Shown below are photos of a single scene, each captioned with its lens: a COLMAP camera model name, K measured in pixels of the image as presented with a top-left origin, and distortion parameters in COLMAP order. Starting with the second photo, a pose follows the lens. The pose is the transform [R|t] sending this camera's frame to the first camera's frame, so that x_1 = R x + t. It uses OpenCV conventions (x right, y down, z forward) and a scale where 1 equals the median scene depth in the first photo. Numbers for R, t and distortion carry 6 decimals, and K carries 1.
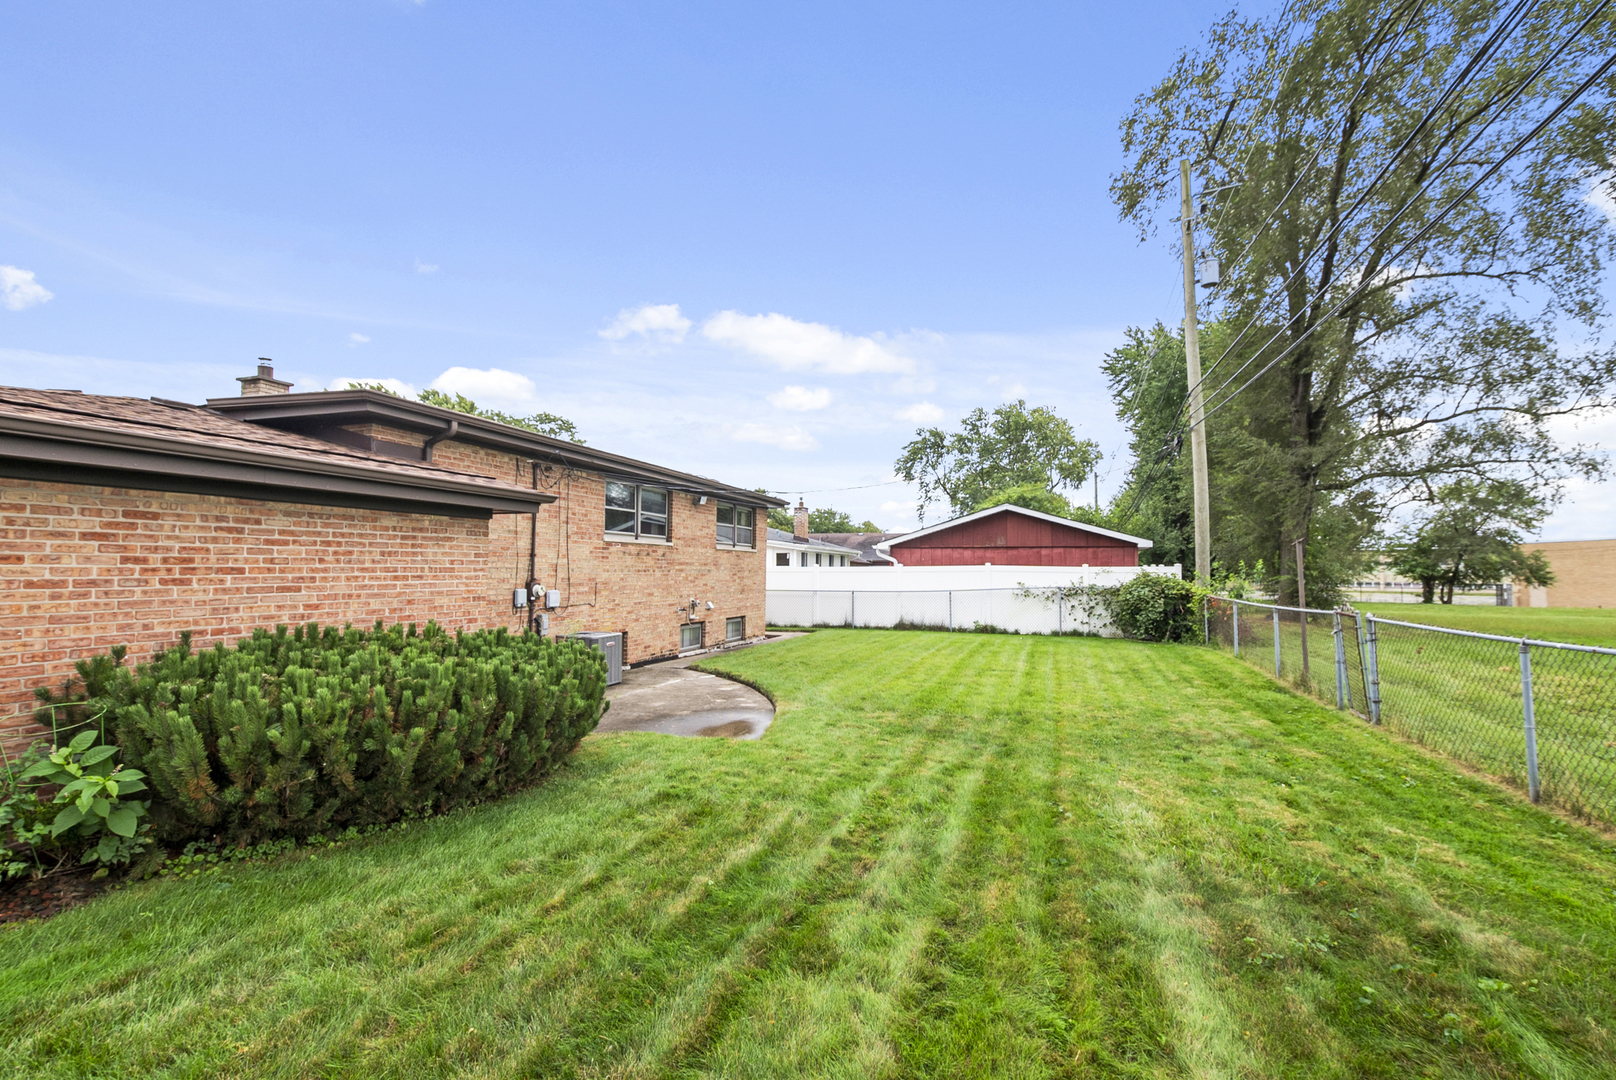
lens RADIAL K [[721.7, 0, 808.0], [0, 721.7, 540.0], [0, 0, 1]] dist [-0.001946, -0.000370]
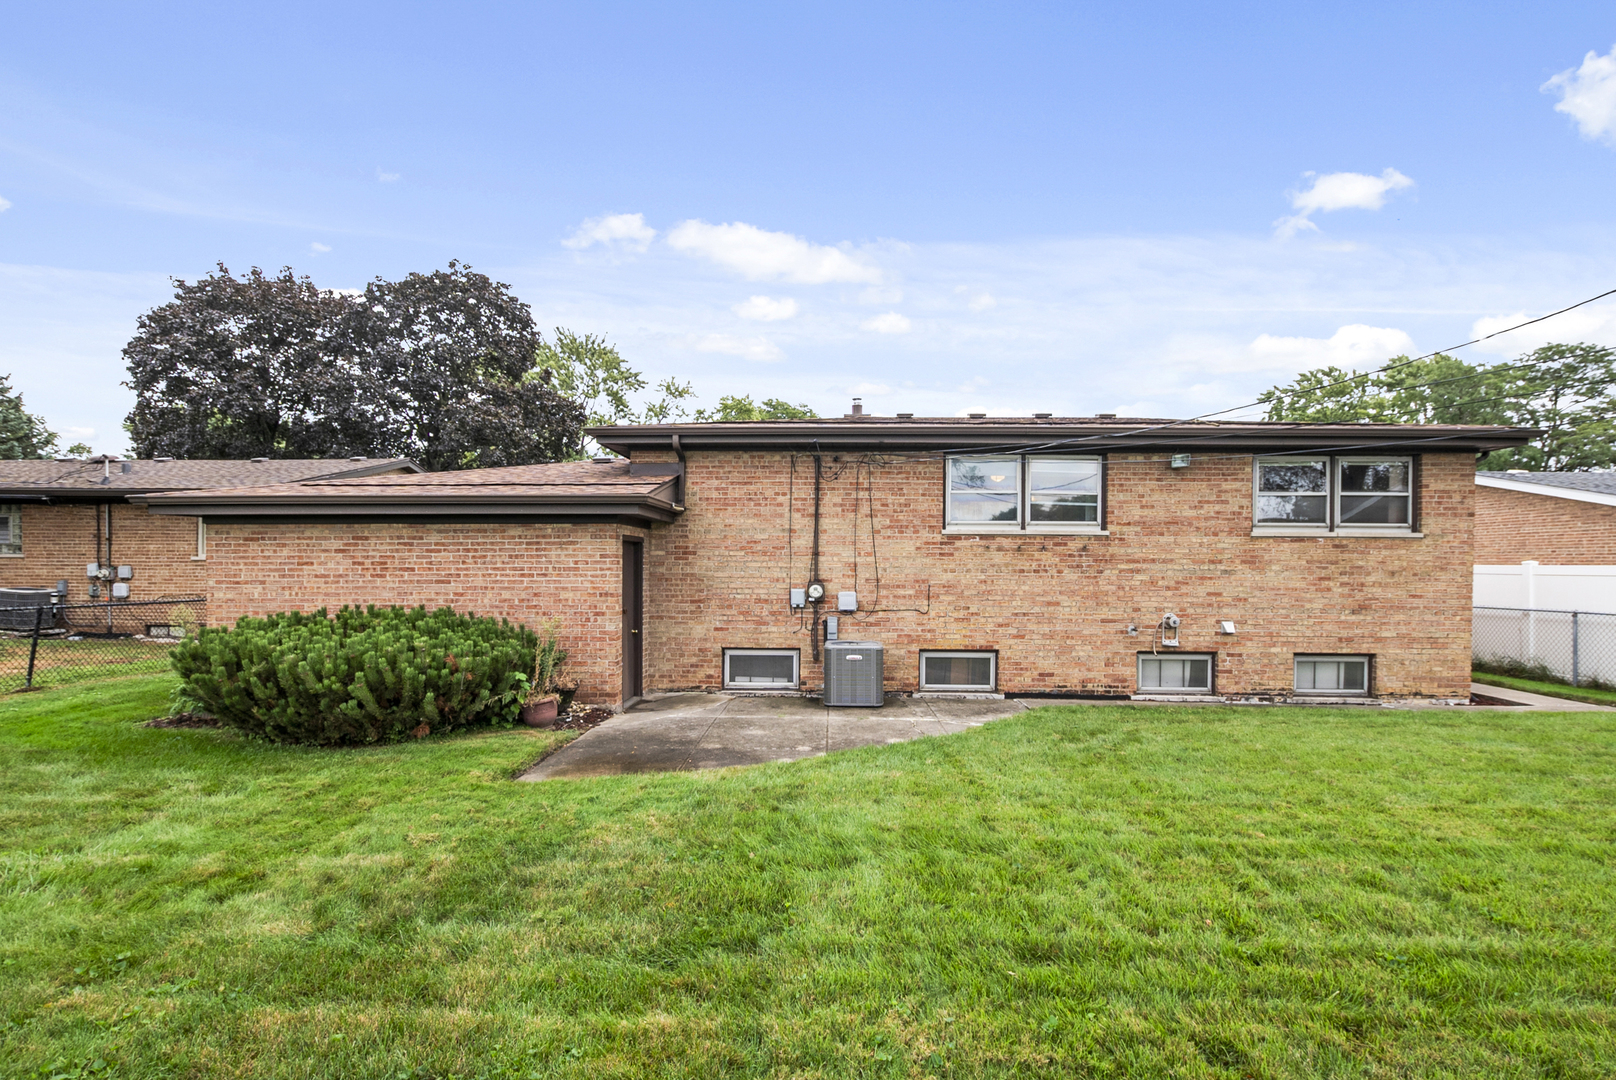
lens RADIAL K [[713.8, 0, 809.9], [0, 713.8, 576.5], [0, 0, 1]] dist [-0.001804, -0.000287]
pose [[0.299096, 0.008837, -0.954182, 0.799520], [0.037963, 0.999055, 0.021152, 0.047723], [0.953468, -0.042550, 0.298478, 1.118987]]
